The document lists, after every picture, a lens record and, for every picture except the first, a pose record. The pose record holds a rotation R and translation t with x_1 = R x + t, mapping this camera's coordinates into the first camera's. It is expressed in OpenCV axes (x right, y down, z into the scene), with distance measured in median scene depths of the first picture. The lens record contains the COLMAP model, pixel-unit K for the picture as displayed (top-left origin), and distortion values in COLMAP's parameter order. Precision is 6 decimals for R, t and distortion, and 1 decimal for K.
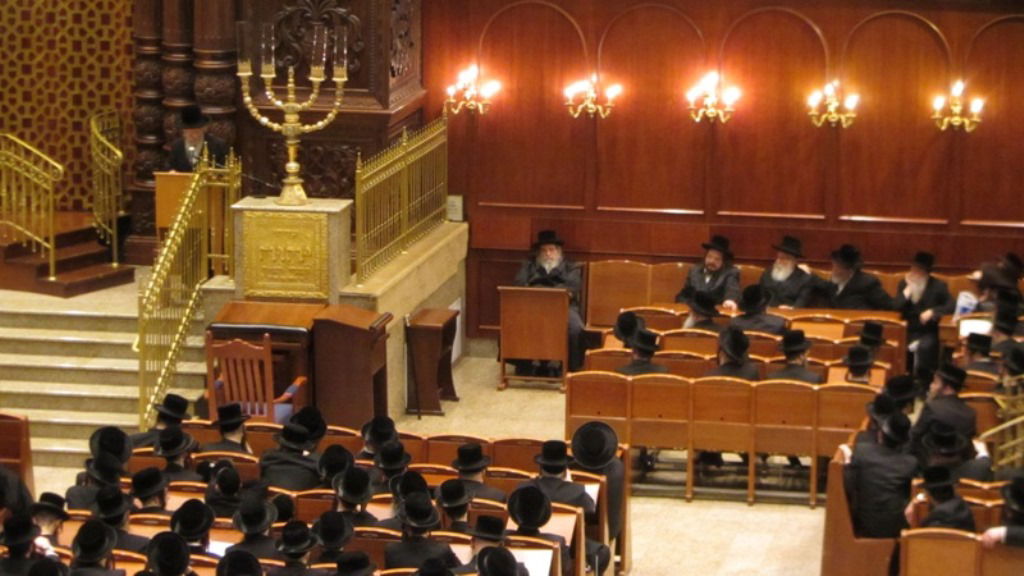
lens RADIAL K [[3349.4, 0, 614.5], [0, 3349.4, 204.1], [0, 0, 1]] dist [0.088989, -2.236582]
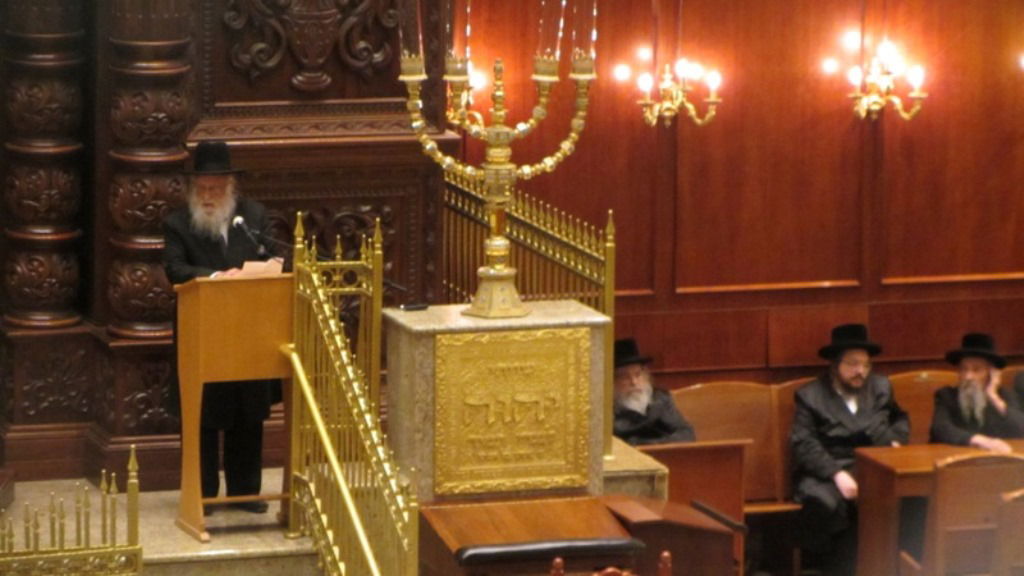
lens RADIAL K [[6468.7, 0, 512.0], [0, 6468.7, 288.0], [0, 0, 1]] dist [-0.157763, -35.215213]
pose [[0.870176, -0.076603, 0.486749, -0.597074], [0.075076, 0.996920, 0.022677, -0.027649], [-0.486987, 0.016810, 0.873247, 0.099893]]
